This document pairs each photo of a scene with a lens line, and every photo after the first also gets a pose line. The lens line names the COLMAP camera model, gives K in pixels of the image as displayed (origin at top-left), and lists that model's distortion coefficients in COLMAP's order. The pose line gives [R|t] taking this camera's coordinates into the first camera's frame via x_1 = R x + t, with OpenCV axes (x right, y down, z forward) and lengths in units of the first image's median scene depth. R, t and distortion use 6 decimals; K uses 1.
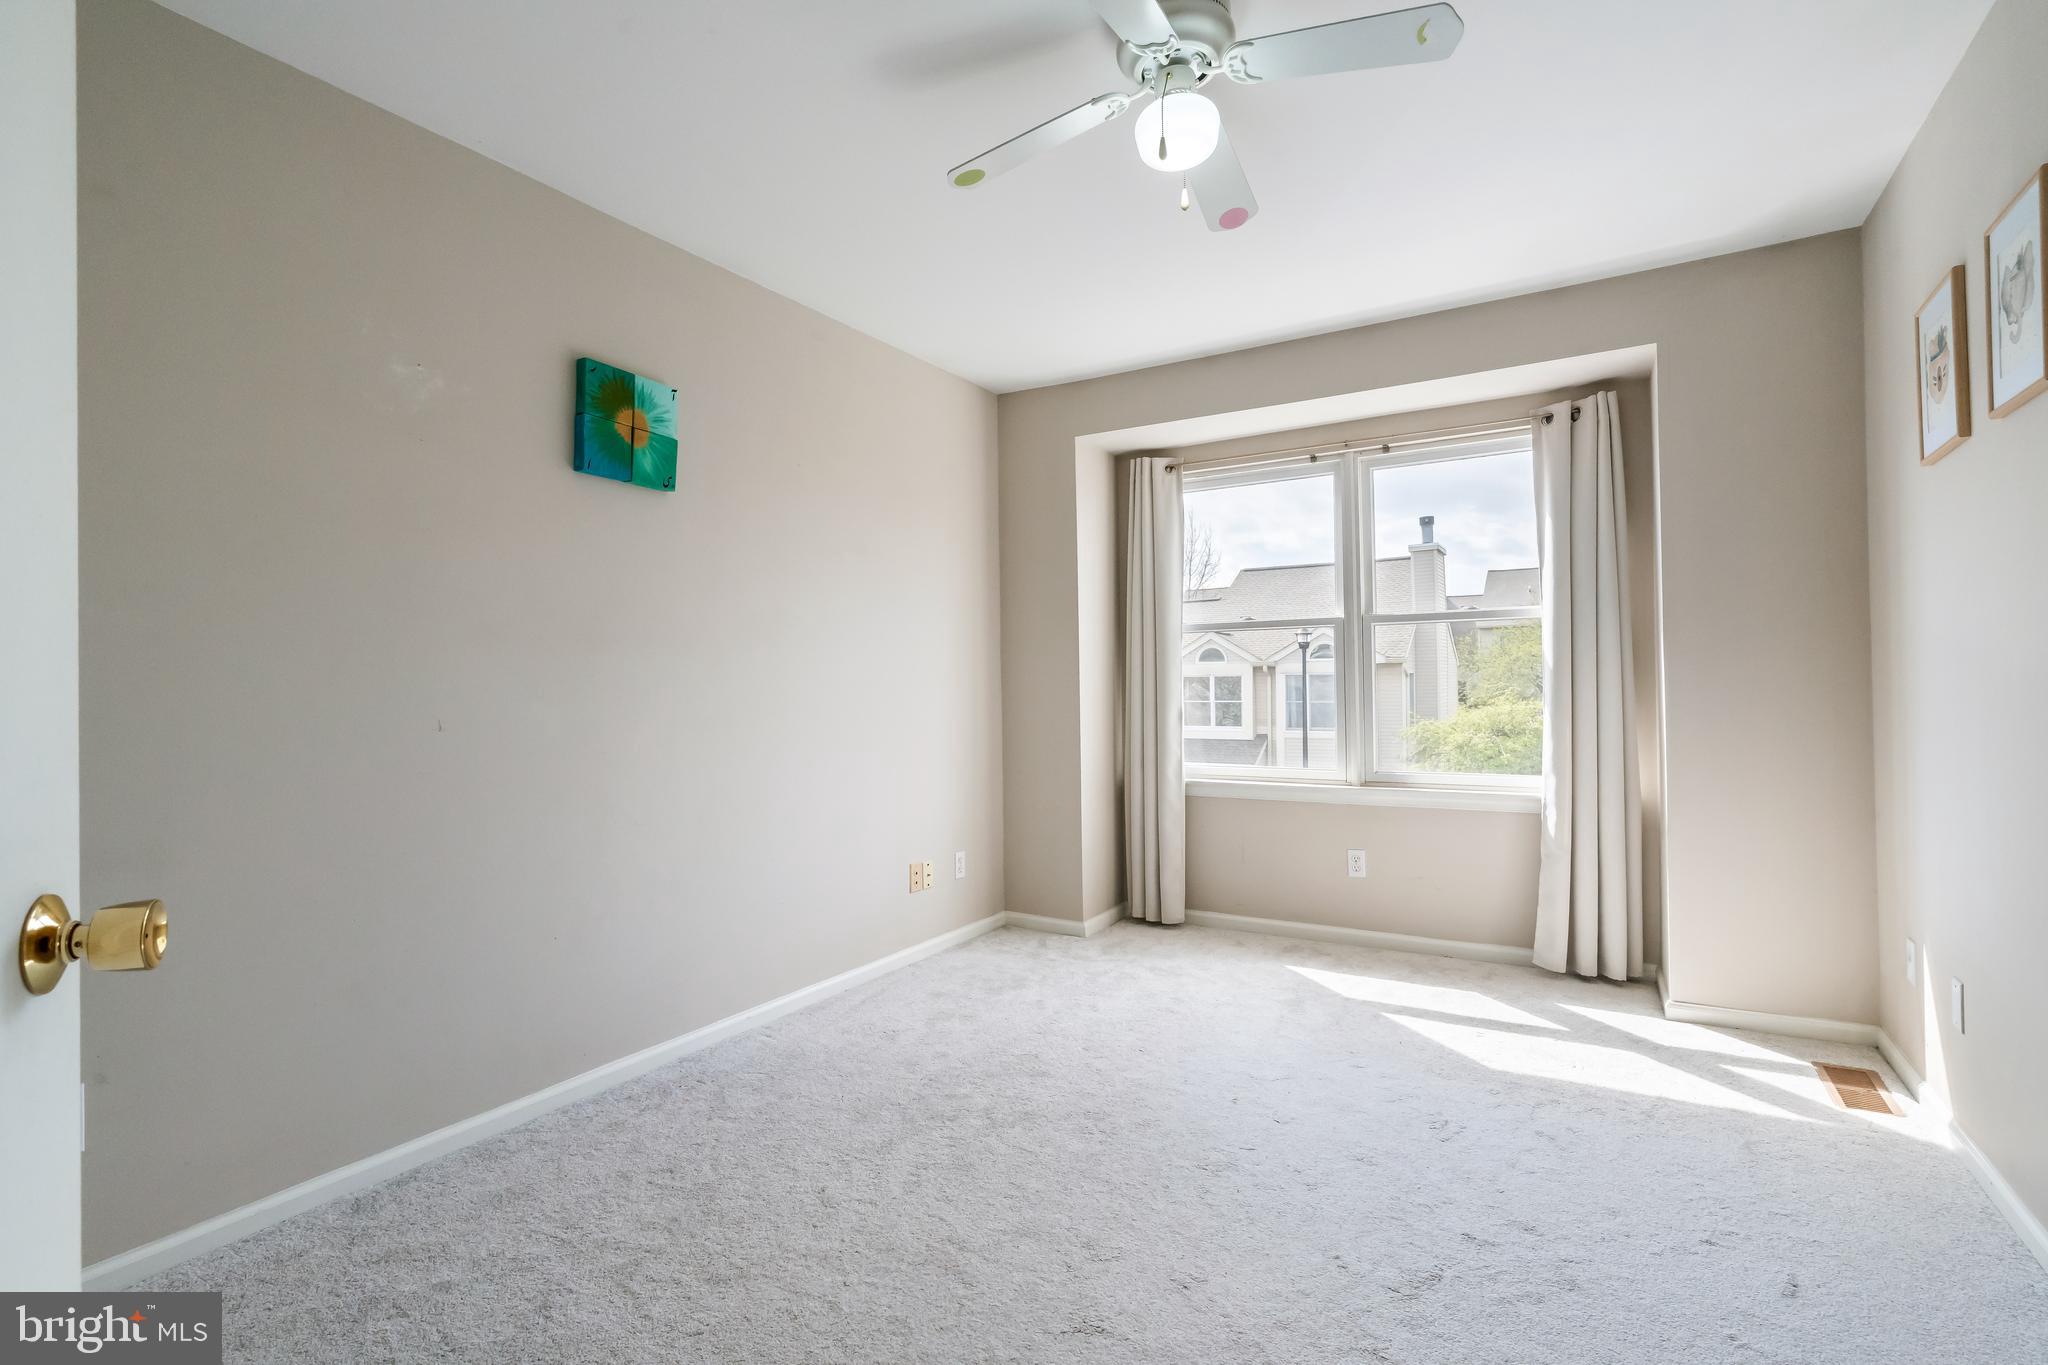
lens RADIAL K [[964.9, 0, 1015.7], [0, 964.9, 679.4], [0, 0, 1]] dist [0.001511, -0.000545]
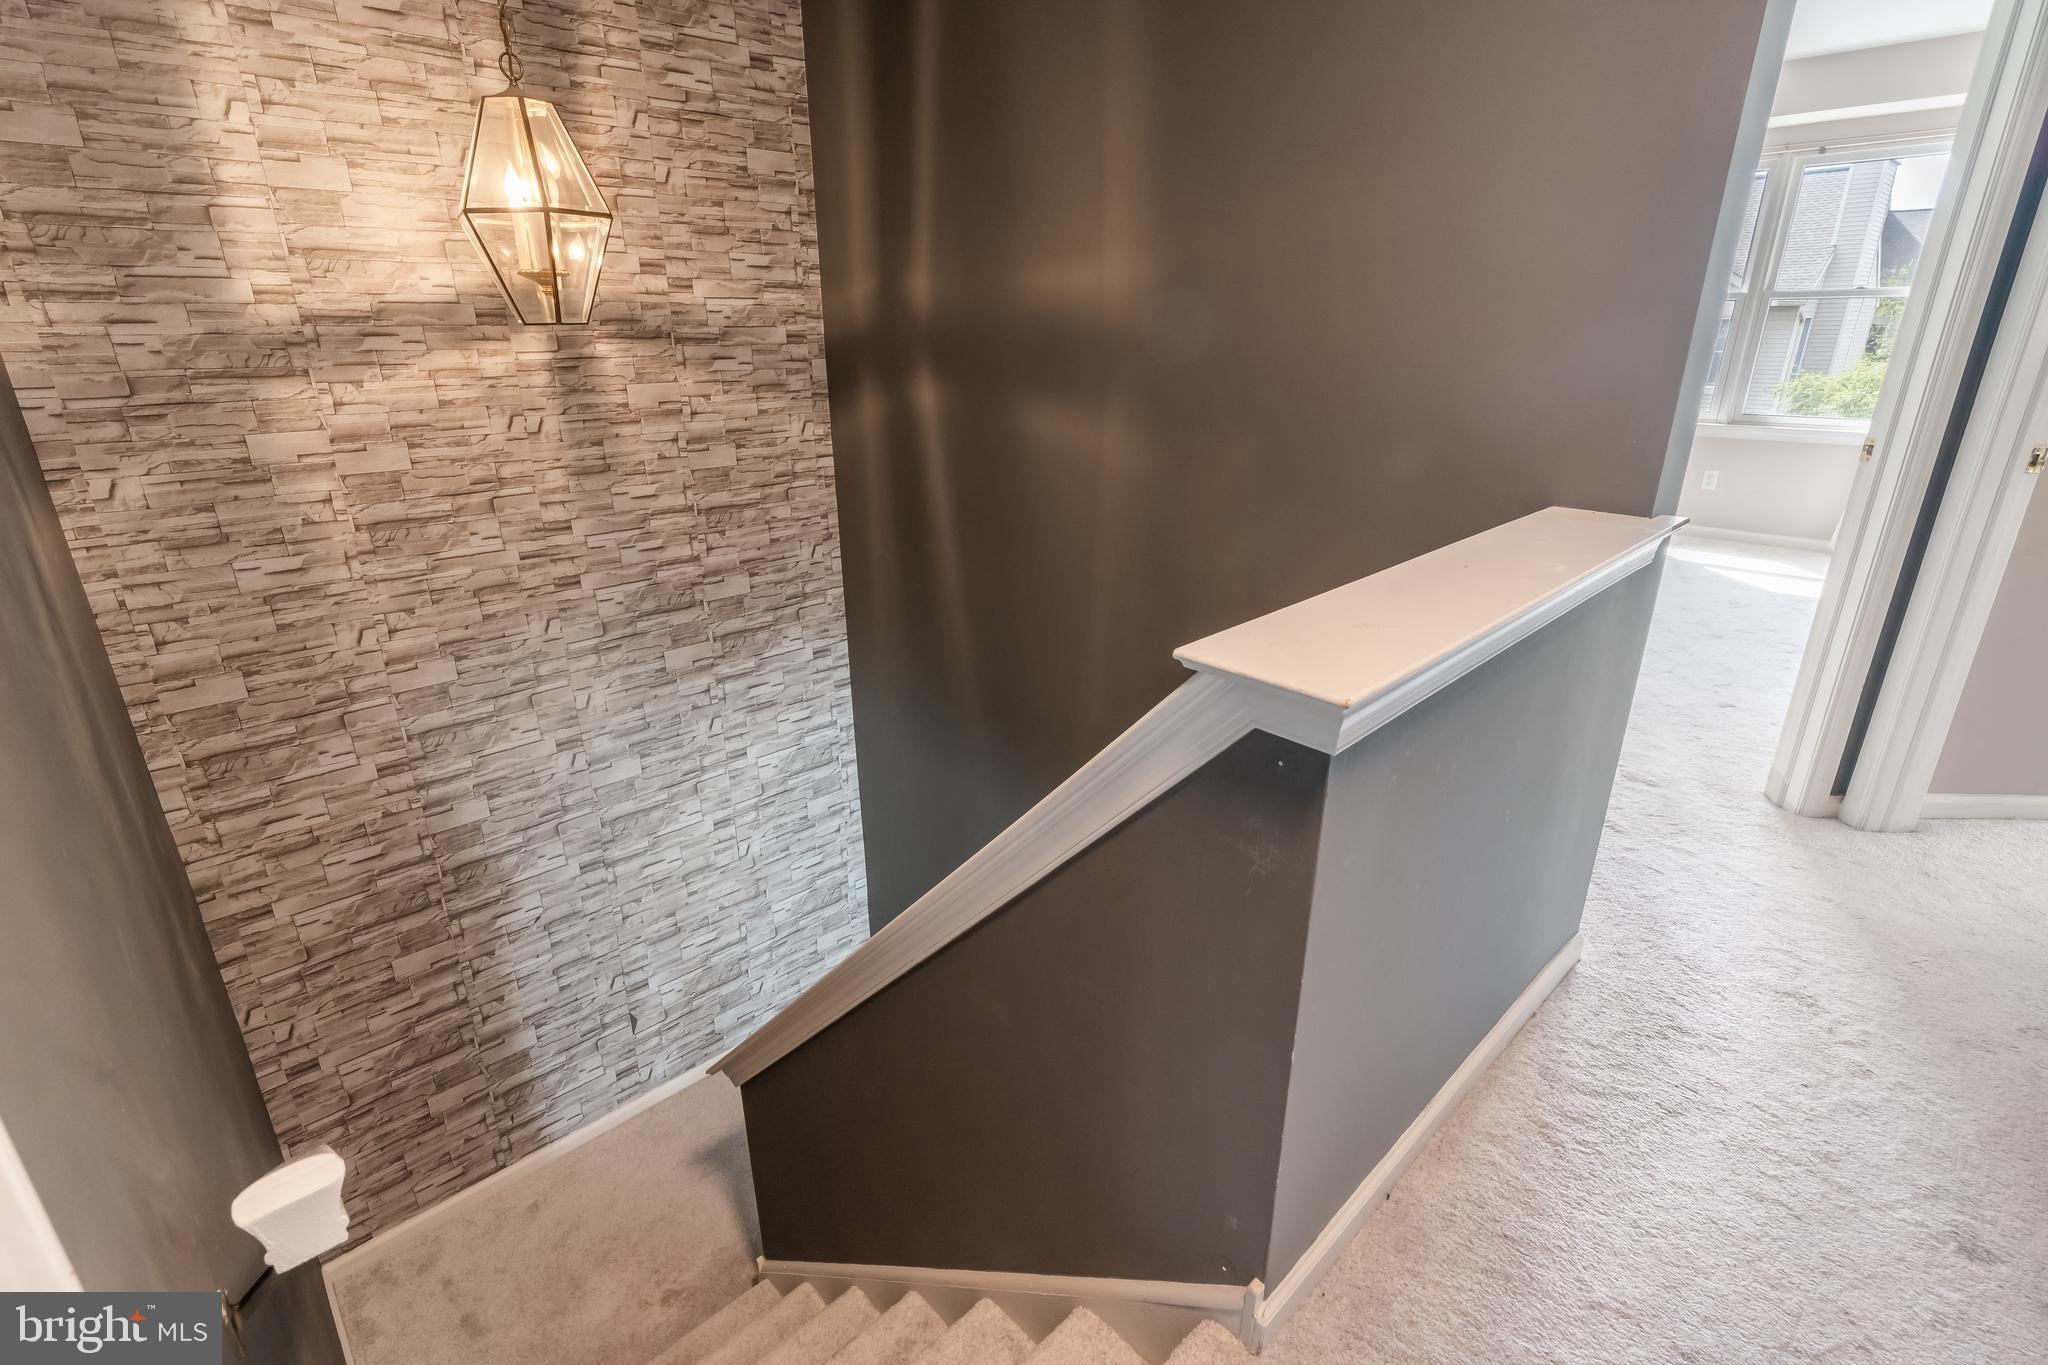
lens RADIAL K [[964.9, 0, 1015.7], [0, 964.9, 679.4], [0, 0, 1]] dist [0.001511, -0.000545]
pose [[0.964099, 0.101425, -0.245409, -0.572606], [-0.008144, 0.935041, 0.354446, -0.069025], [0.265417, -0.339723, 0.902298, -1.478965]]
